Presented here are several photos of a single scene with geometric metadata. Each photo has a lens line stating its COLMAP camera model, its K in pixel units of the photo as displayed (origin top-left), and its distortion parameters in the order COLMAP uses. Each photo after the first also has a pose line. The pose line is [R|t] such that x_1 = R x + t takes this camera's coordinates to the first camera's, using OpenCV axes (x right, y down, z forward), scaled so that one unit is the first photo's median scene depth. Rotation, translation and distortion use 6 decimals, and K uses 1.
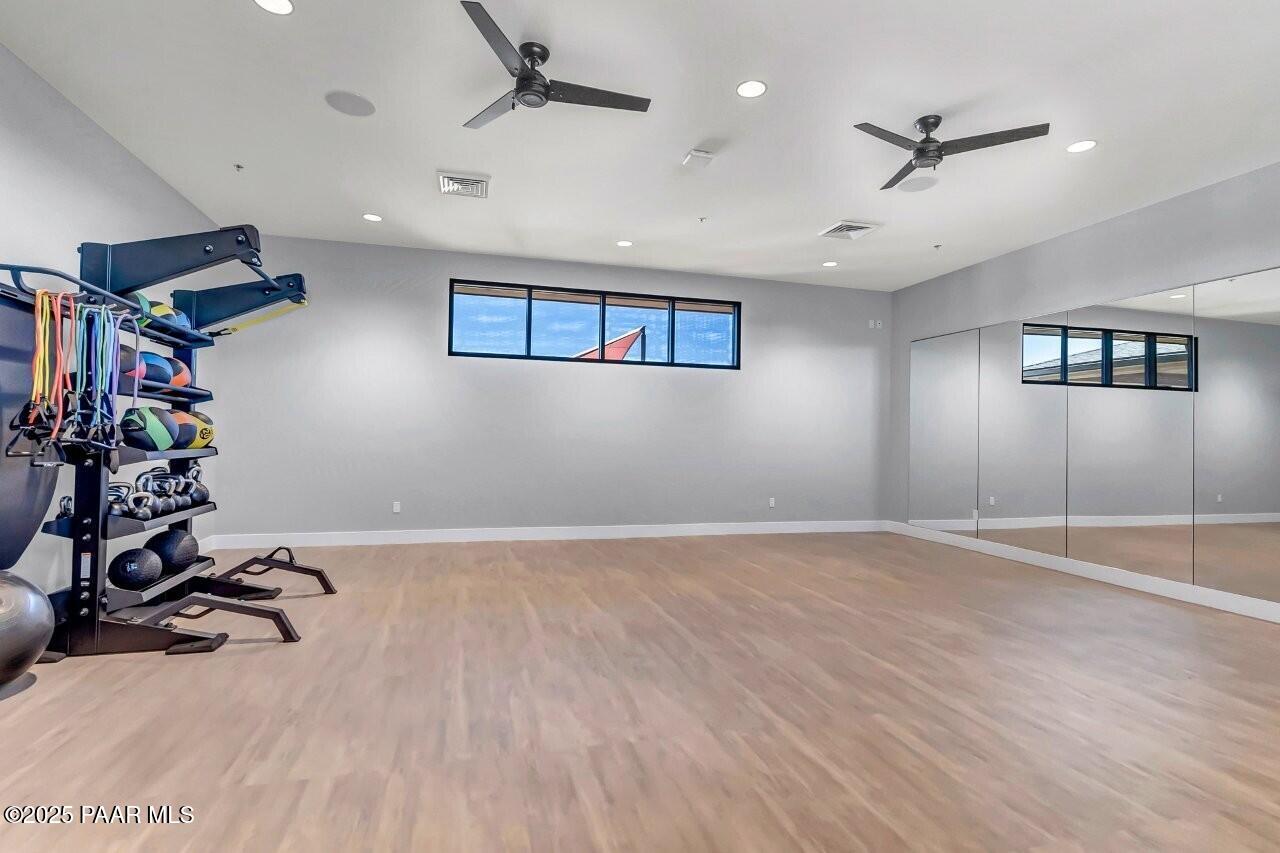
lens RADIAL K [[609.8, 0, 636.8], [0, 609.8, 435.2], [0, 0, 1]] dist [0.005765, -0.001447]
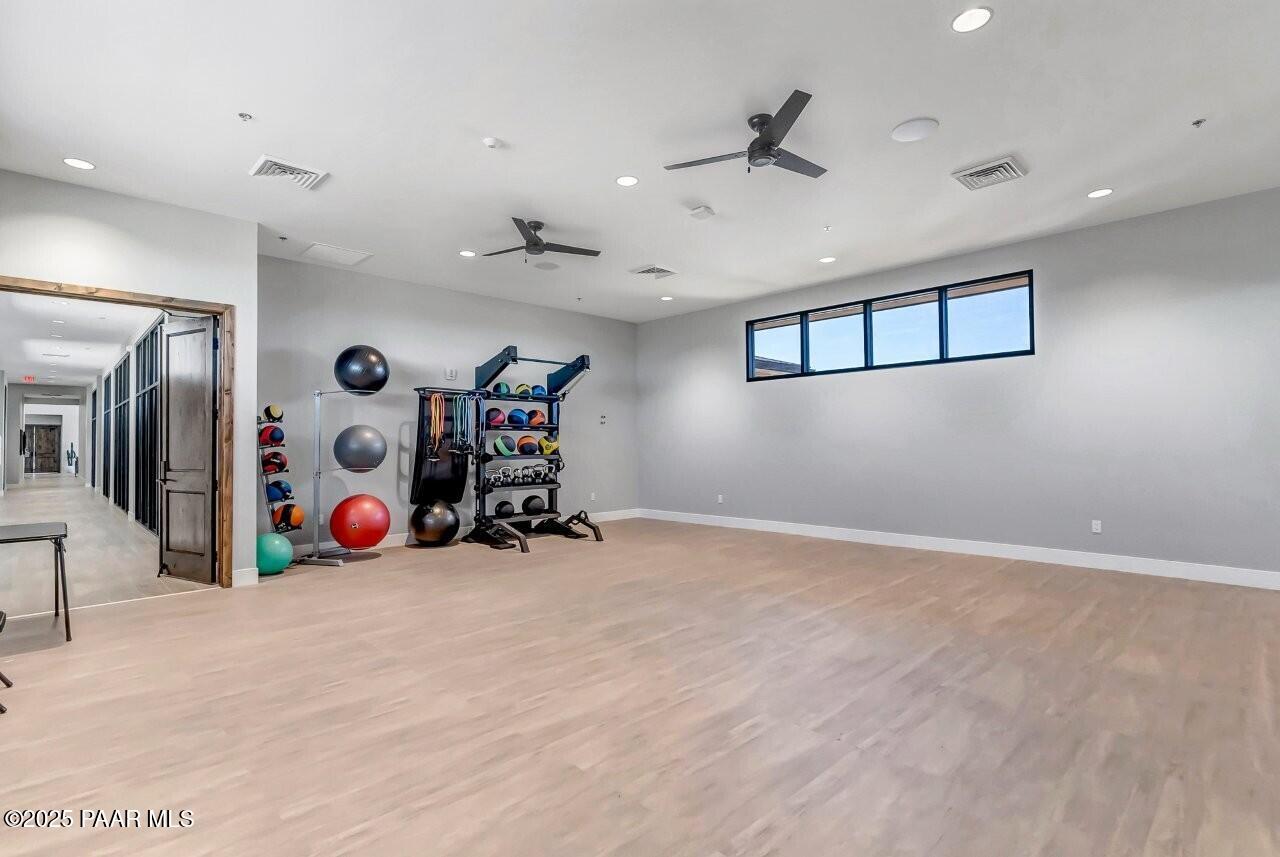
lens RADIAL K [[609.8, 0, 641.3], [0, 609.8, 430.3], [0, 0, 1]] dist [0.005765, -0.001447]
pose [[0.498108, -0.039567, -0.866212, 1.039902], [0.020172, 0.999217, -0.034043, 0.015141], [0.866880, -0.000517, 0.498516, 0.273552]]
